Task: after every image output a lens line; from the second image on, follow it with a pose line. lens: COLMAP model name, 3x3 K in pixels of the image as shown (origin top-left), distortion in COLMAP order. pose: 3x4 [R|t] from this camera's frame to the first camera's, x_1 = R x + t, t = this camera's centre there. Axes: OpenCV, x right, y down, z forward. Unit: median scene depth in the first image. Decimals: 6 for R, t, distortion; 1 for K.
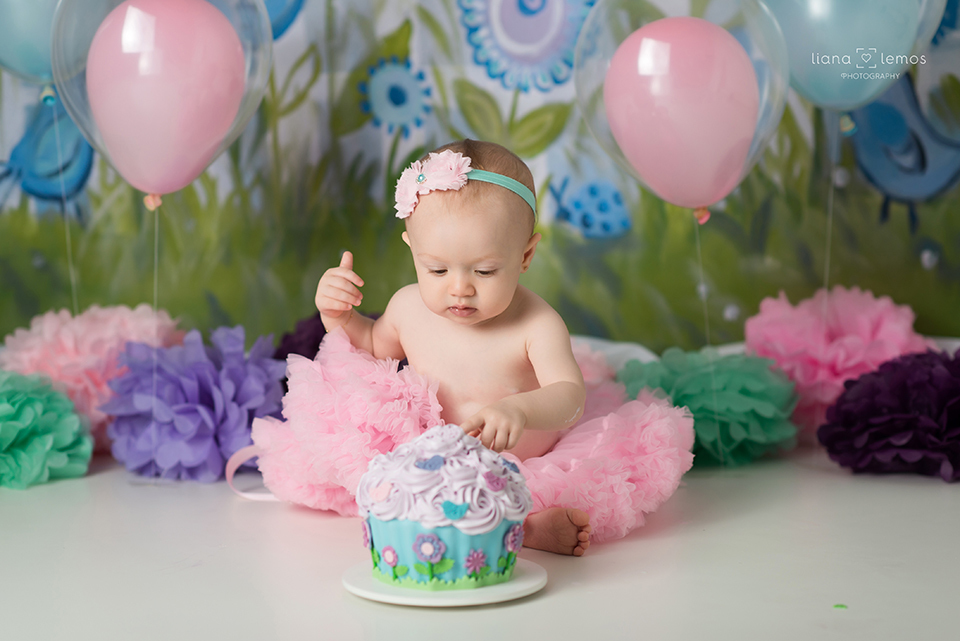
lens RADIAL K [[2491.4, 0, 480.0], [0, 2491.4, 320.5], [0, 0, 1]] dist [0.034341, 0.221898]
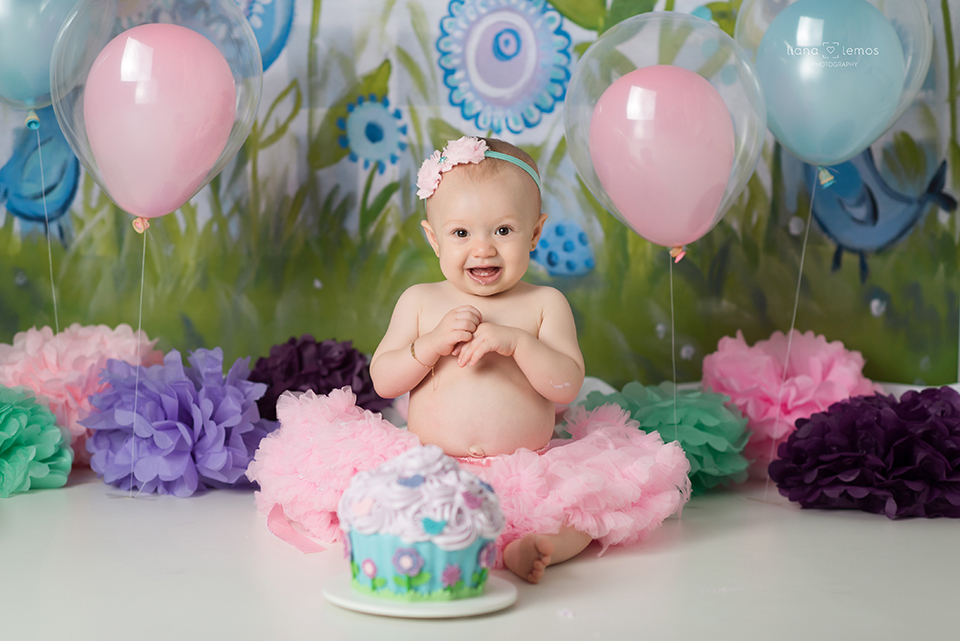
lens RADIAL K [[2491.4, 0, 480.0], [0, 2491.4, 320.5], [0, 0, 1]] dist [0.034341, 0.221898]
pose [[0.998909, 0.034446, 0.031526, -0.019293], [-0.033891, 0.999264, -0.017964, 0.005452], [-0.032121, 0.016876, 0.999341, -0.039421]]
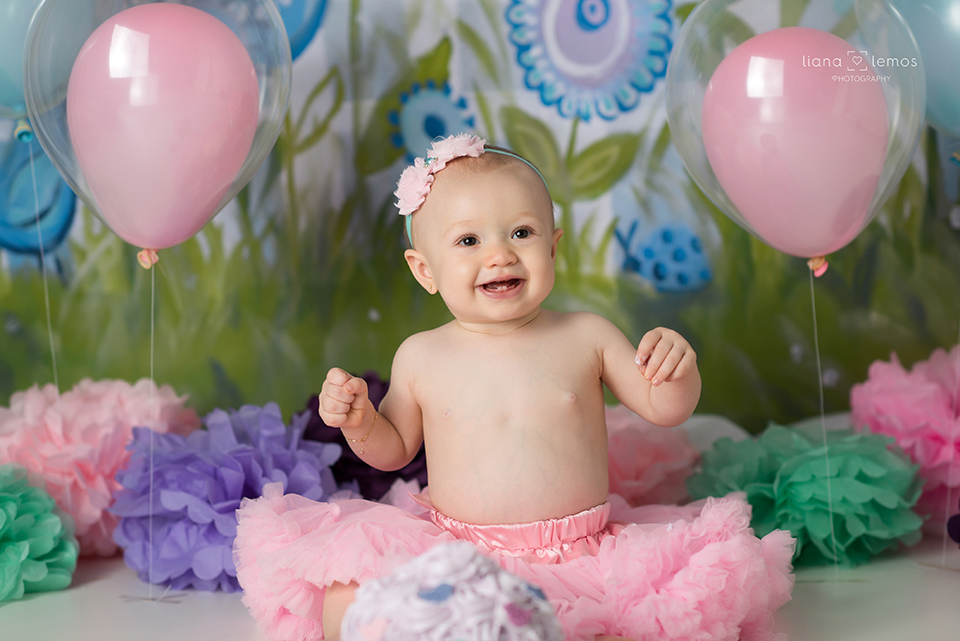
lens RADIAL K [[2491.4, 0, 480.0], [0, 2491.4, 320.5], [0, 0, 1]] dist [0.034341, 0.221898]
pose [[0.999905, -0.010859, 0.008497, -0.025787], [0.010953, 0.999878, -0.011103, -0.014778], [-0.008376, 0.011195, 0.999902, 0.153567]]
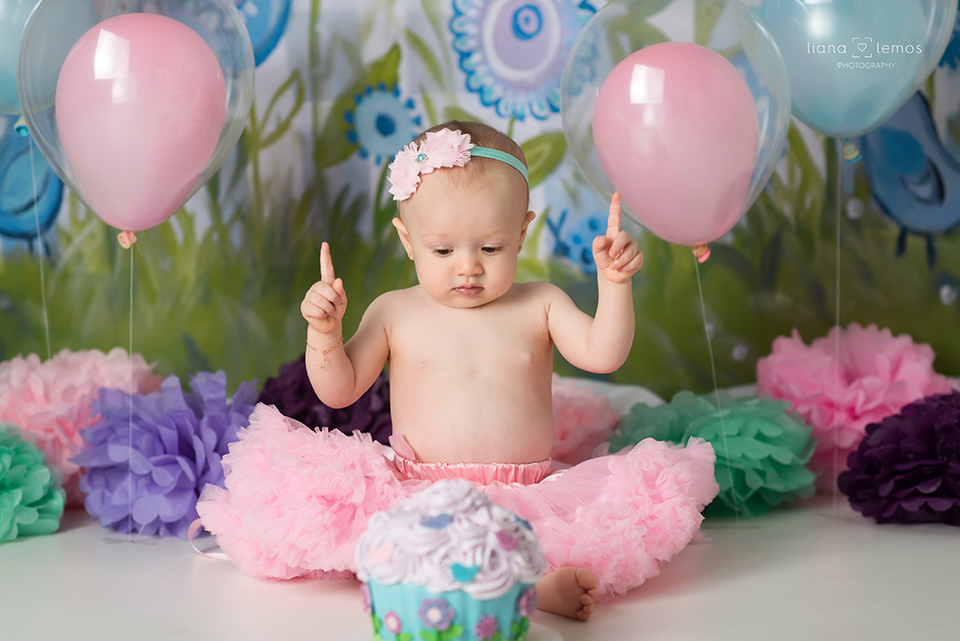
lens RADIAL K [[2463.9, 0, 480.0], [0, 2463.9, 320.5], [0, 0, 1]] dist [-0.001346, 0.674419]
pose [[0.999834, -0.006598, 0.017007, -0.013775], [0.006842, 0.999874, -0.014321, -0.002545], [-0.016910, 0.014435, 0.999753, 0.067213]]
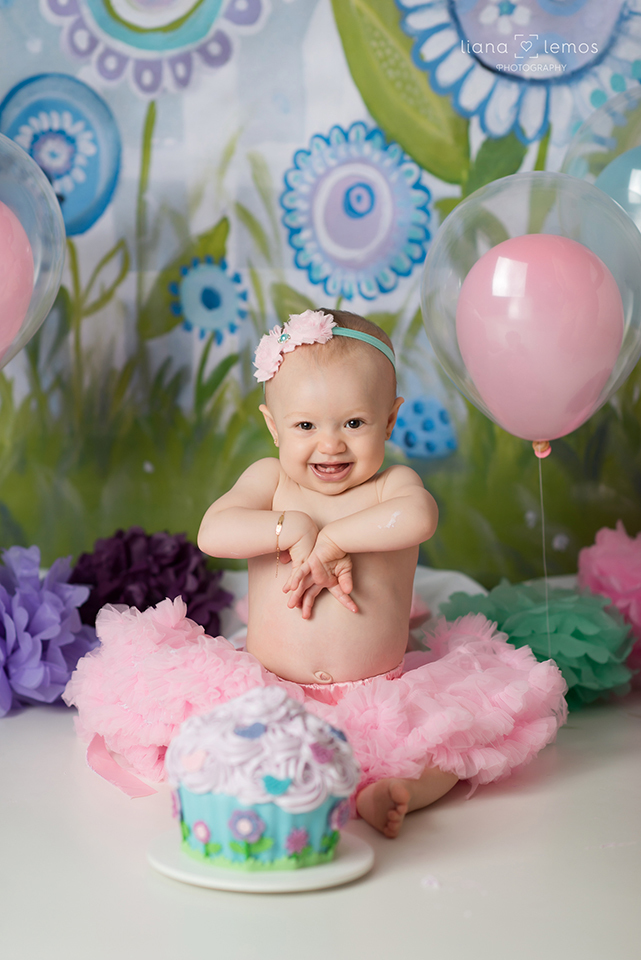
lens RADIAL K [[2463.9, 0, 320.5], [0, 2463.9, 480.0], [0, 0, 1]] dist [-0.001346, 0.674419]
pose [[0.999017, 0.032789, 0.029846, -0.017624], [-0.032912, 0.999452, 0.003636, -0.027330], [-0.029711, -0.004615, 0.999548, 0.079370]]
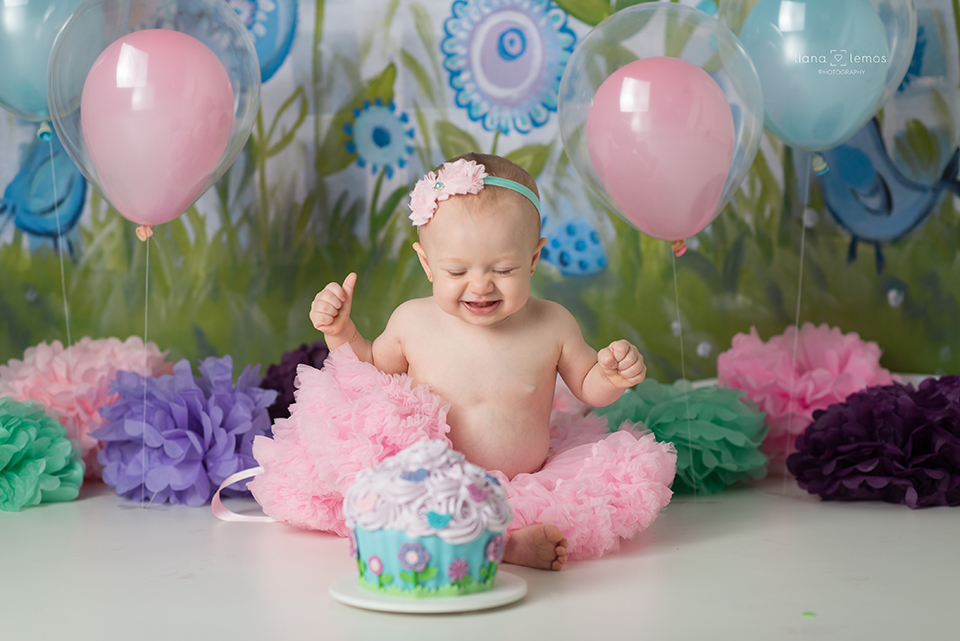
lens RADIAL K [[2491.4, 0, 480.0], [0, 2491.4, 320.5], [0, 0, 1]] dist [0.034341, 0.221898]
pose [[0.999914, 0.005708, 0.011800, -0.004064], [-0.005324, 0.999464, -0.032286, 0.019104], [-0.011977, 0.032220, 0.999409, -0.030224]]
